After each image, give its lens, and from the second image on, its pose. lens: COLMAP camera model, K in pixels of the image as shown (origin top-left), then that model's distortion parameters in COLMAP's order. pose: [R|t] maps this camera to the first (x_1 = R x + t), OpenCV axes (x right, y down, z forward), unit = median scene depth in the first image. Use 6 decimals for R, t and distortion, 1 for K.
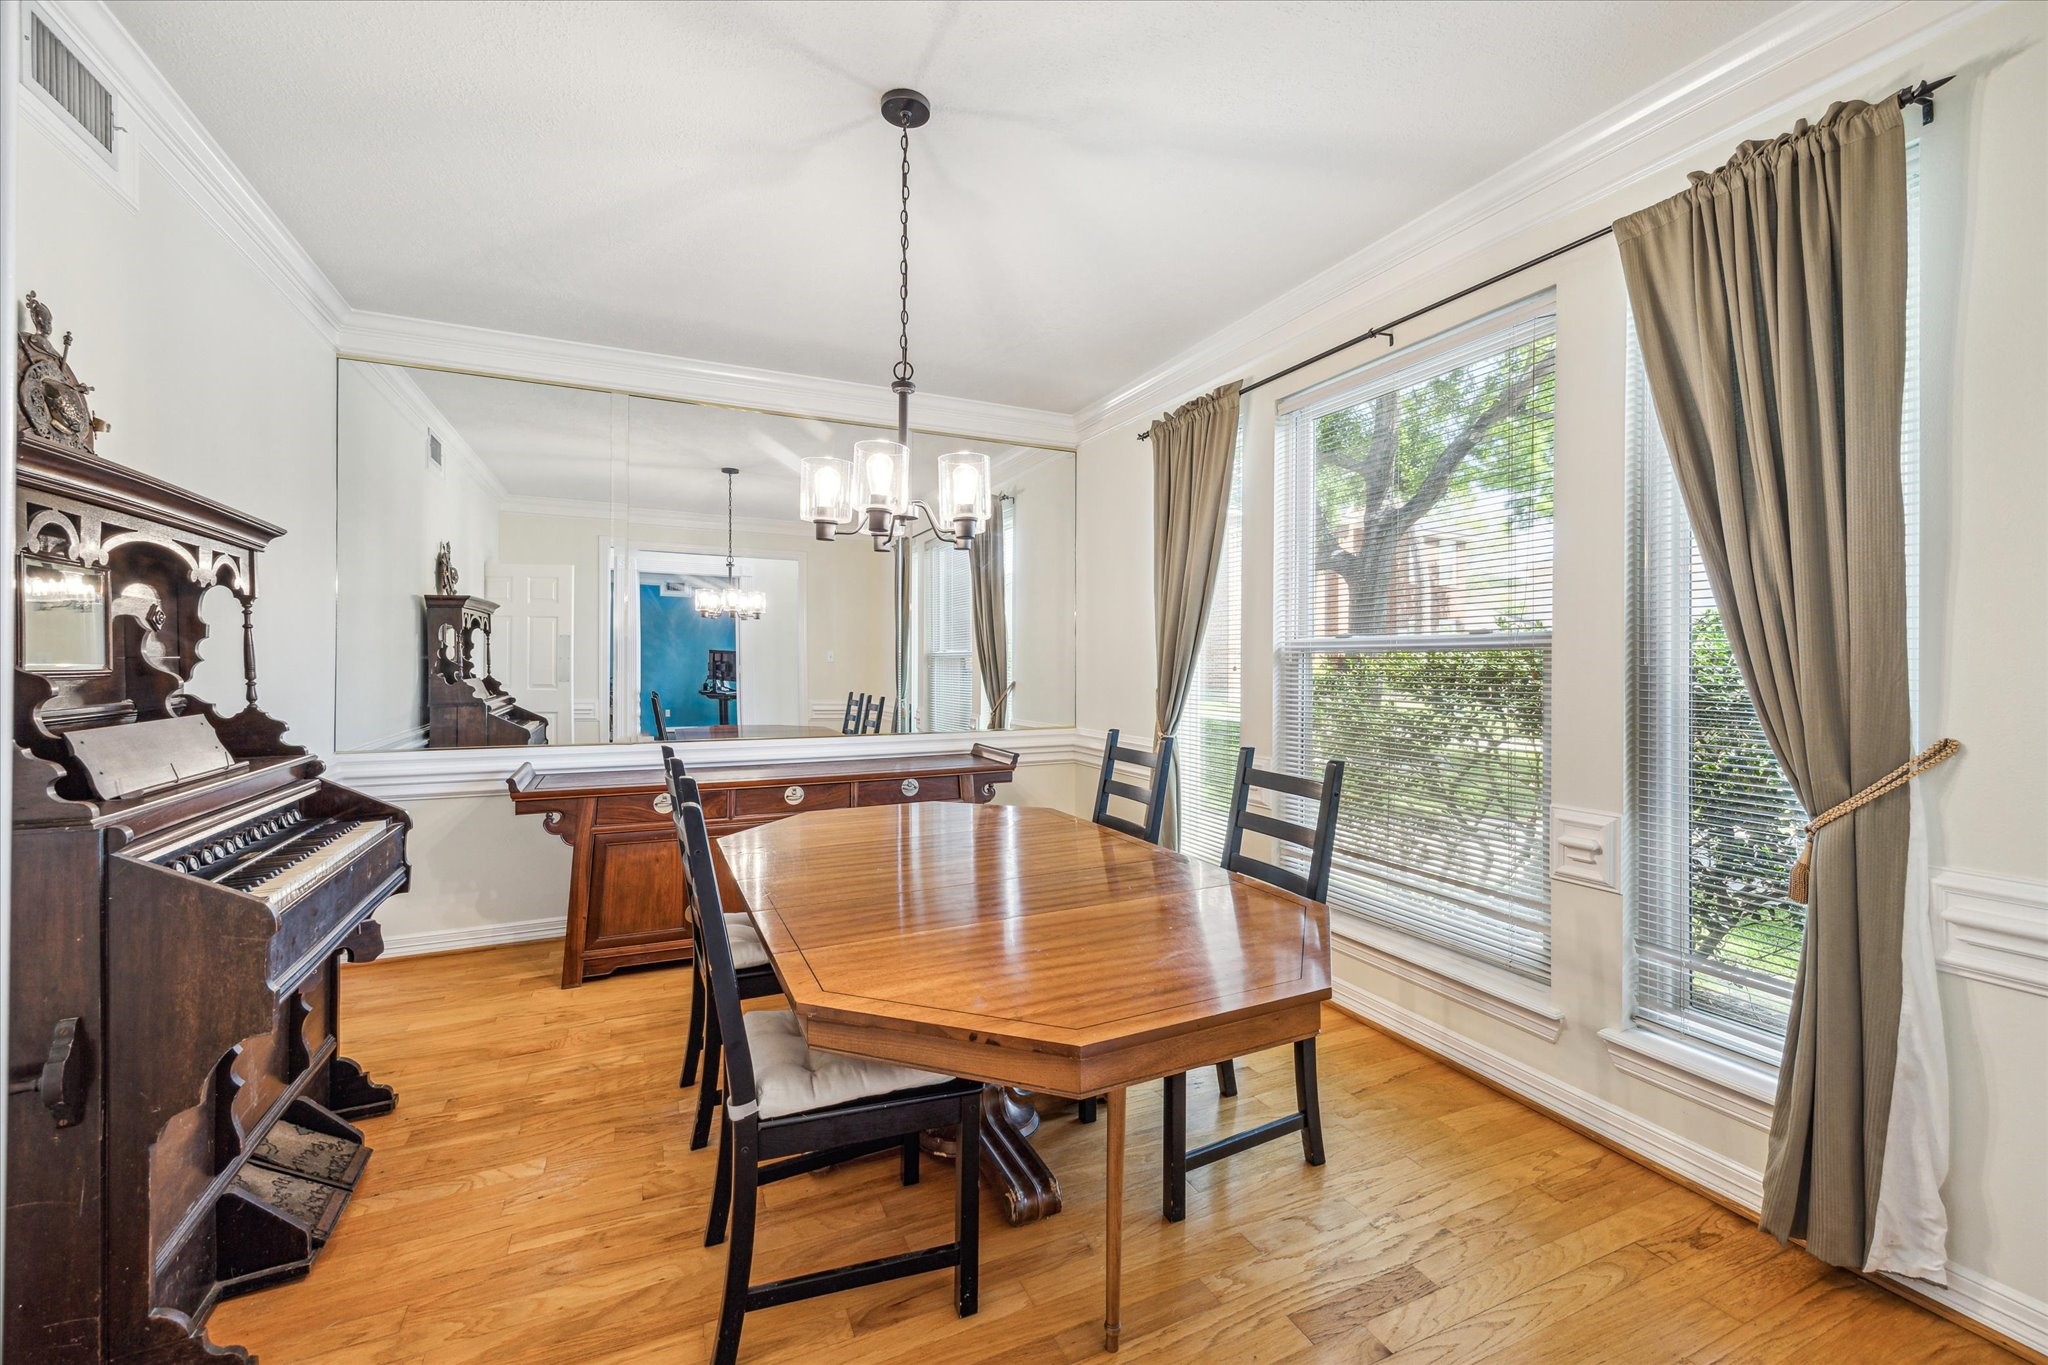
lens RADIAL K [[836.3, 0, 1029.9], [0, 836.3, 661.7], [0, 0, 1]] dist [0.003524, 0.000052]
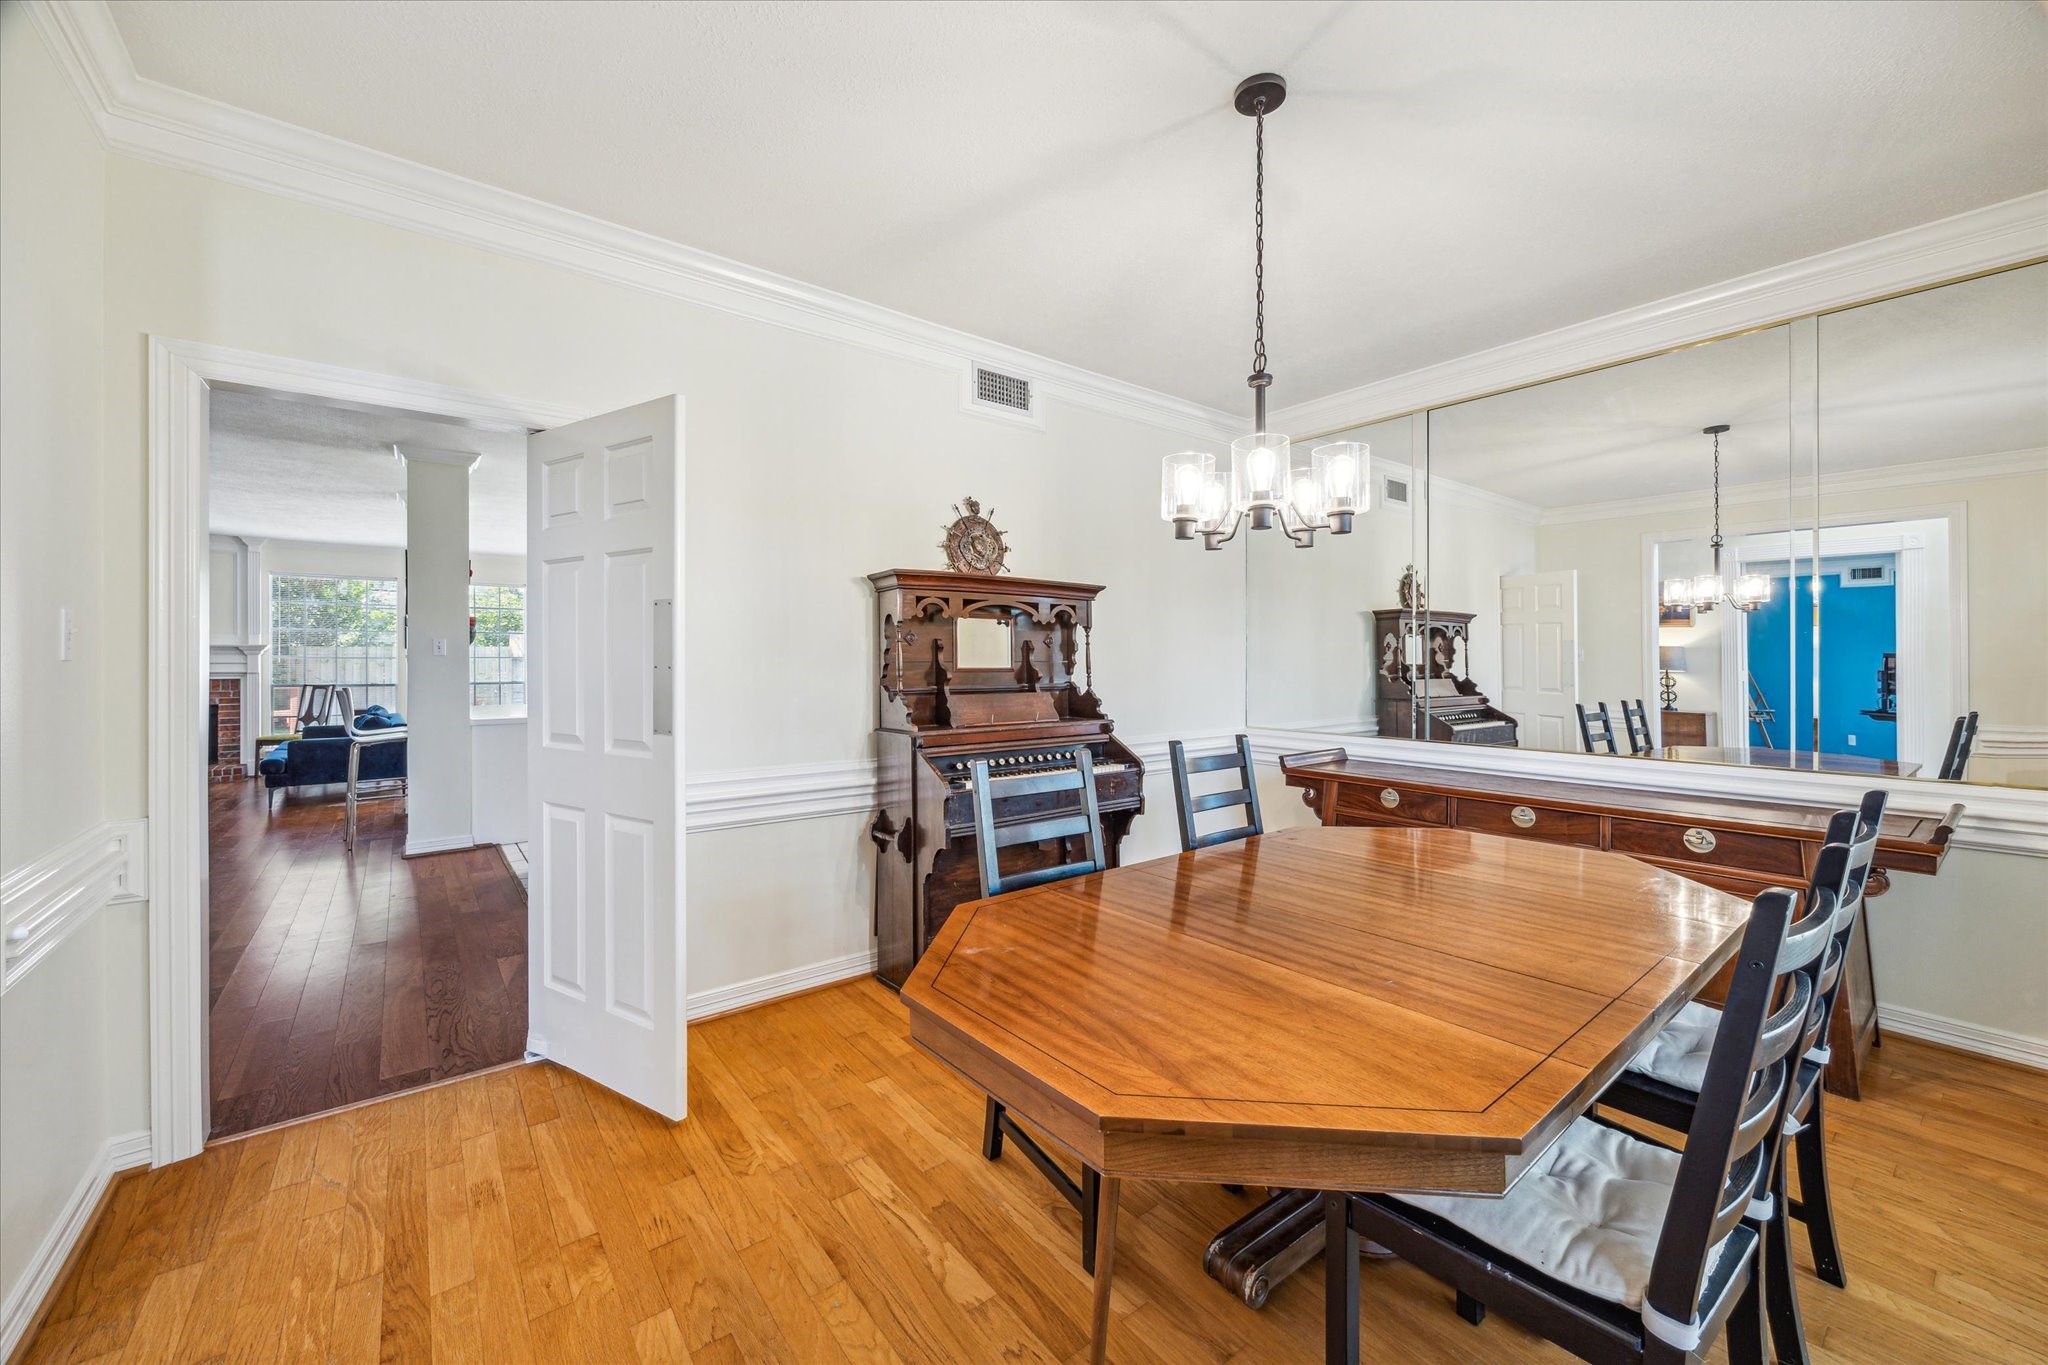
lens RADIAL K [[774.9, 0, 1025.9], [0, 774.9, 671.6], [0, 0, 1]] dist [-0.004135, -0.000217]
pose [[0.224633, 0.006719, -0.974420, 0.510708], [-0.000489, 0.999977, 0.006783, 0.004339], [0.974443, -0.001047, 0.224631, 0.415492]]
